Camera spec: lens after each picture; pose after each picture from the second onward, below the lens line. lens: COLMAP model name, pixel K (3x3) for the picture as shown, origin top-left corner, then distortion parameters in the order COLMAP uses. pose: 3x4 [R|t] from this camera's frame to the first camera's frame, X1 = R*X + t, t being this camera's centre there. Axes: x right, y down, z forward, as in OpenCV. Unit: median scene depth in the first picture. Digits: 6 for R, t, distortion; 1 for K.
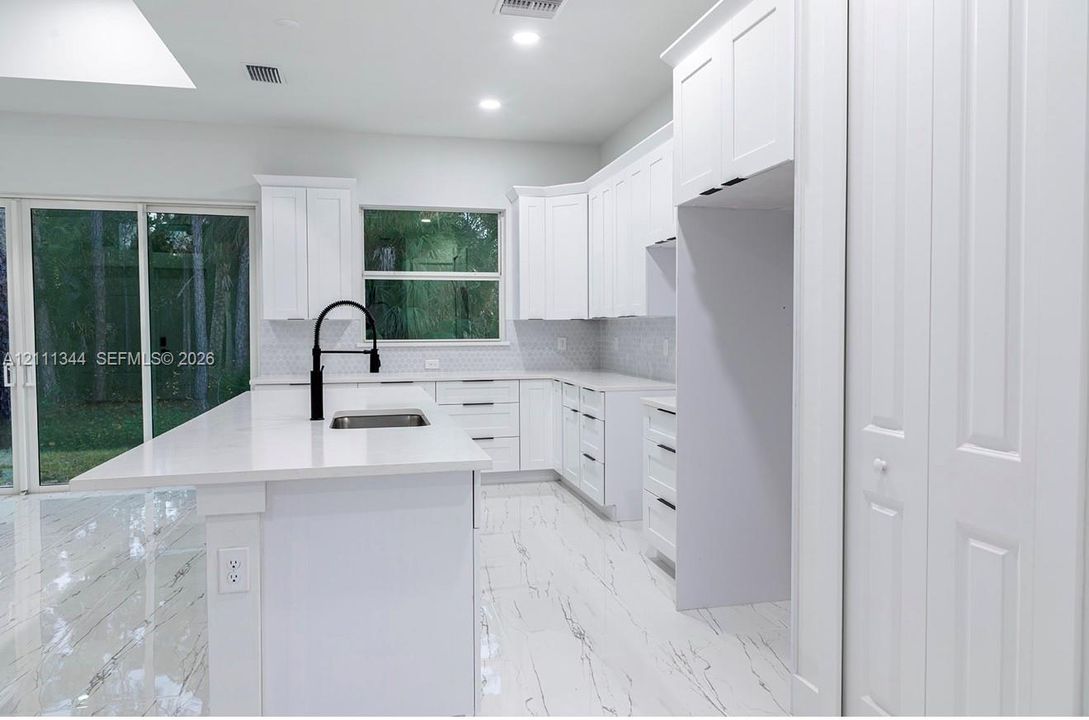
lens RADIAL K [[731.2, 0, 546.2], [0, 731.2, 350.8], [0, 0, 1]] dist [-0.004011, 0.000258]
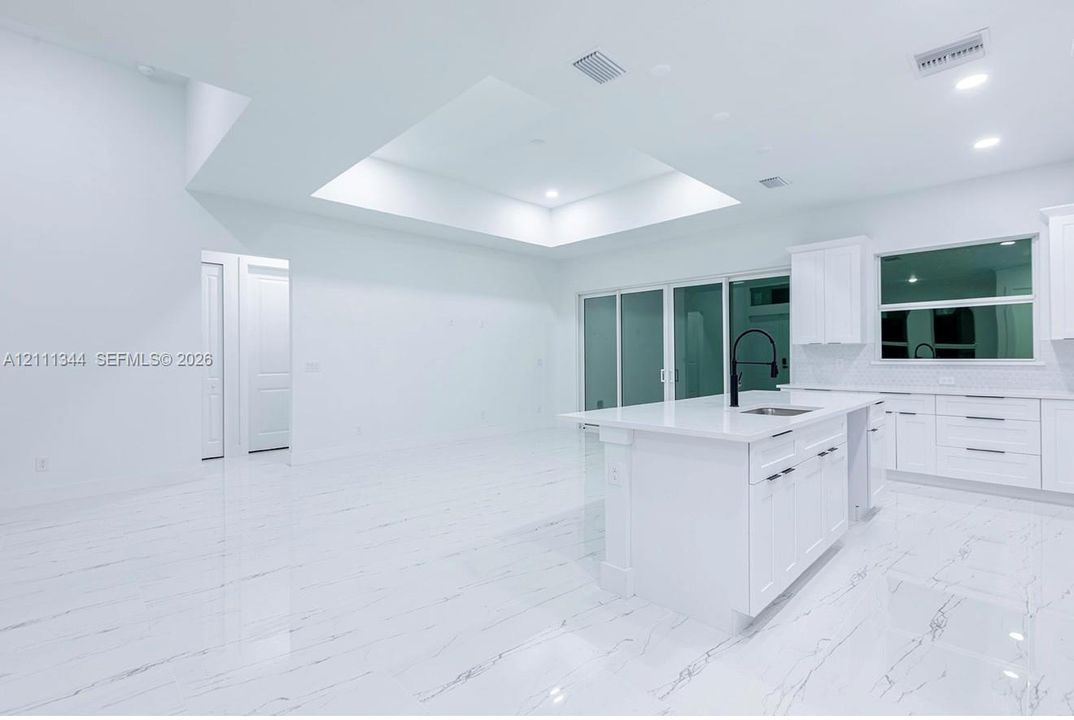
lens RADIAL K [[488.8, 0, 537.1], [0, 488.8, 354.3], [0, 0, 1]] dist [0.002043, -0.000048]
pose [[0.514135, -0.002489, -0.857706, 0.178859], [-0.023295, 0.999586, -0.016864, 0.005254], [0.857393, 0.028650, 0.513864, 0.050513]]
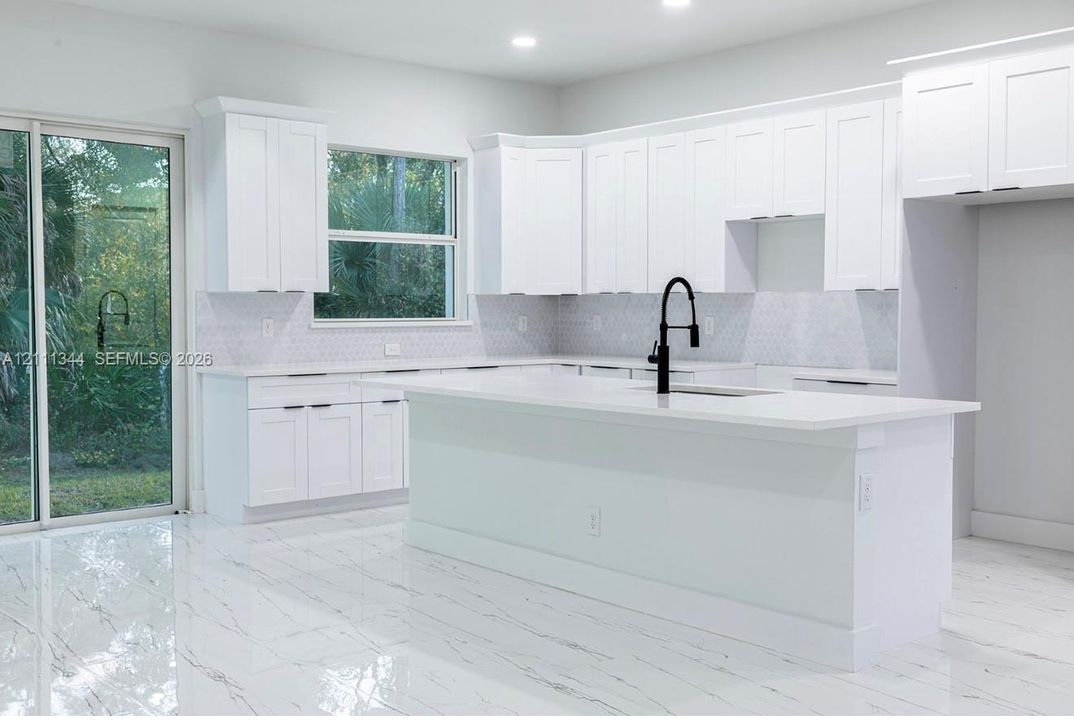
lens RADIAL K [[1121.6, 0, 537.0], [0, 1121.6, 360.0], [0, 0, 1]] dist [0.009548, 0.005209]
pose [[0.891024, -0.017519, 0.453617, -0.583198], [0.009584, 0.999758, 0.019785, 0.007283], [-0.453854, -0.013282, 0.890977, -0.156916]]
